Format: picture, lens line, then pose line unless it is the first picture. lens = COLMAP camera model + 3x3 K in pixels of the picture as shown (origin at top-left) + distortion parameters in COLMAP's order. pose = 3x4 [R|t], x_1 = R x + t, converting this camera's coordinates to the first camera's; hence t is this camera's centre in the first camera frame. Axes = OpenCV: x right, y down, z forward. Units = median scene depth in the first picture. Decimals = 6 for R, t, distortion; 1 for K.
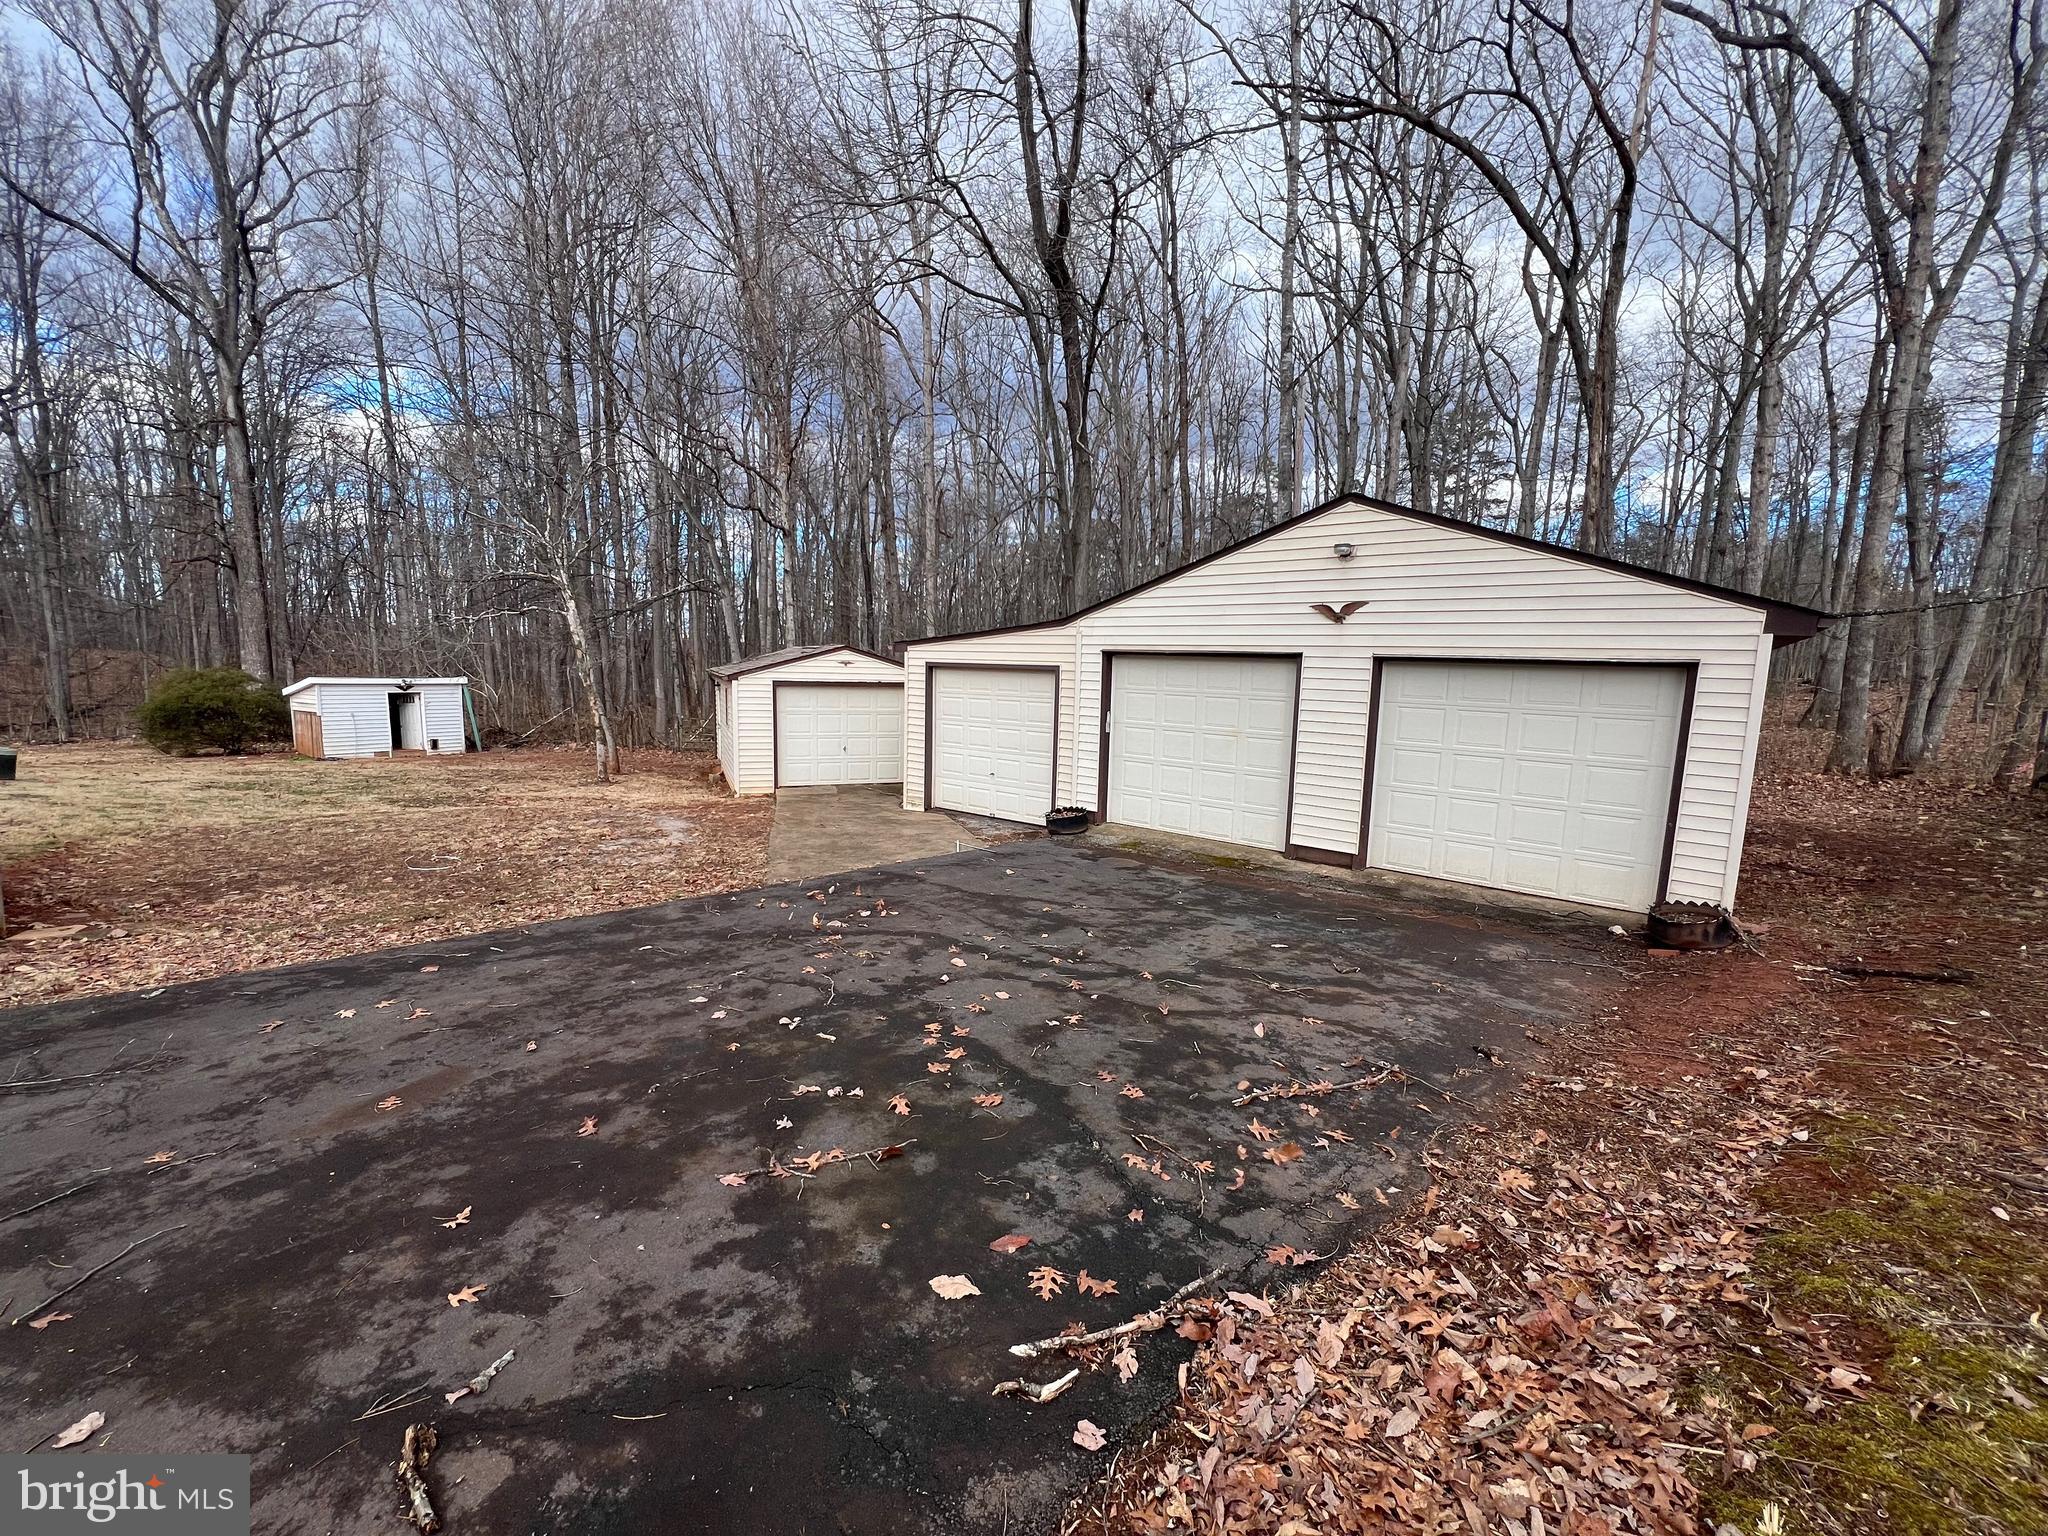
lens RADIAL K [[818.7, 0, 1013.9], [0, 818.7, 772.5], [0, 0, 1]] dist [-0.004515, 0.003517]
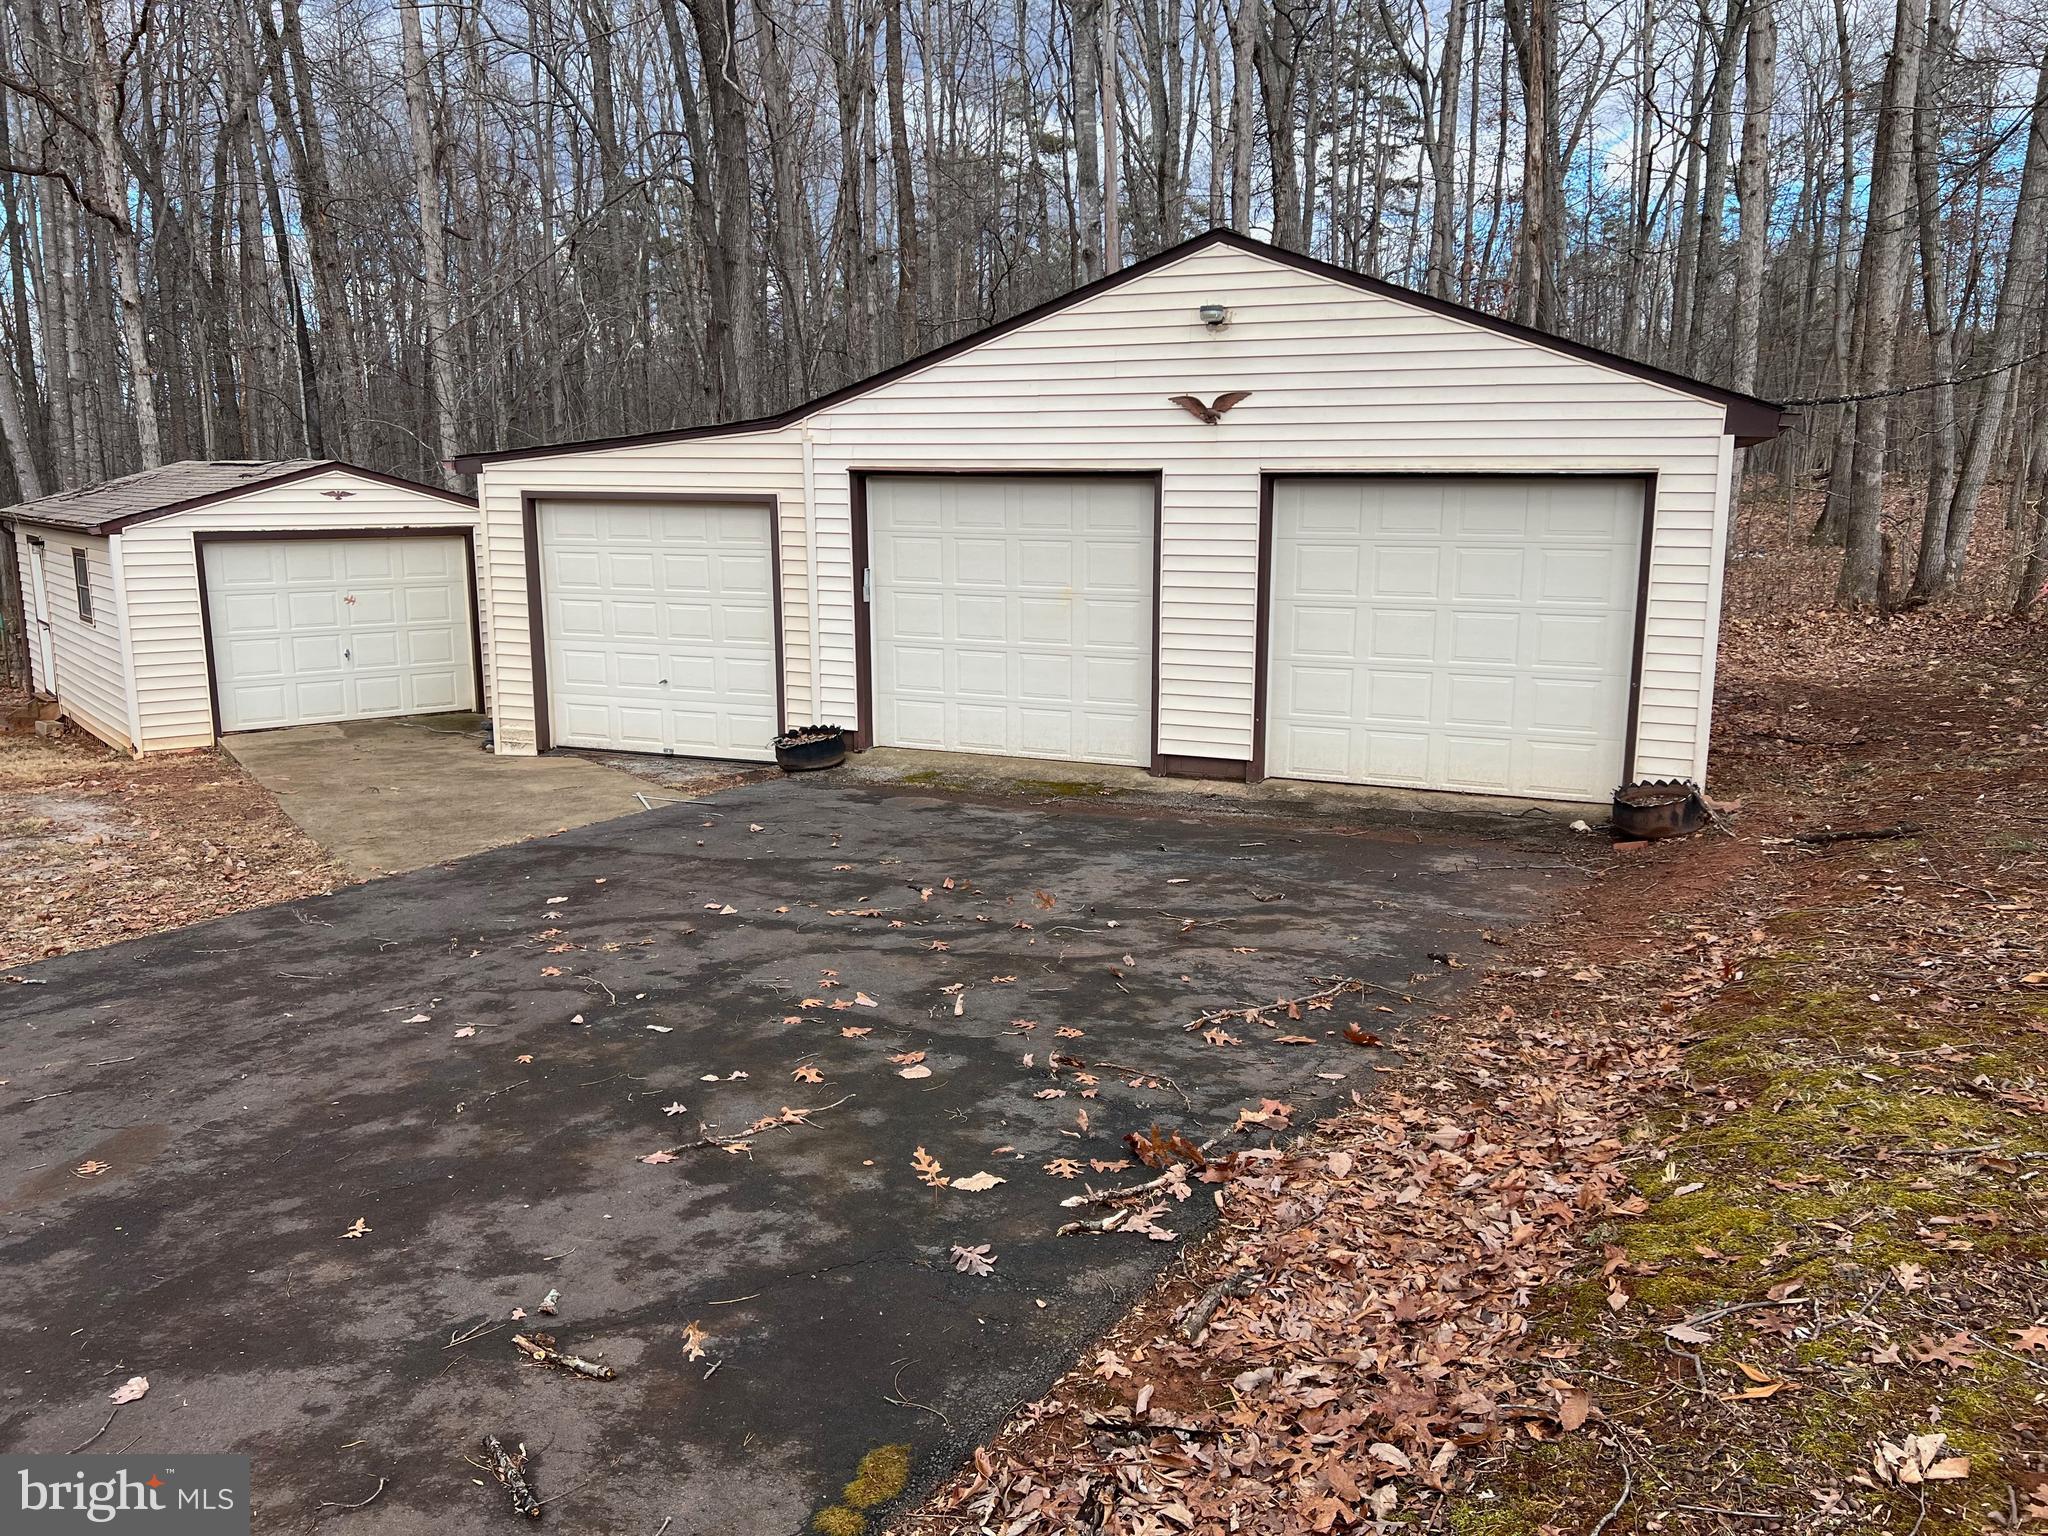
lens RADIAL K [[1552.9, 0, 1012.5], [0, 1552.9, 762.3], [0, 0, 1]] dist [0.056878, -0.040819]
pose [[0.958220, -0.076249, 0.275681, -0.176045], [0.061298, 0.996163, 0.062460, 0.008674], [-0.279385, -0.042952, 0.959218, -0.263243]]
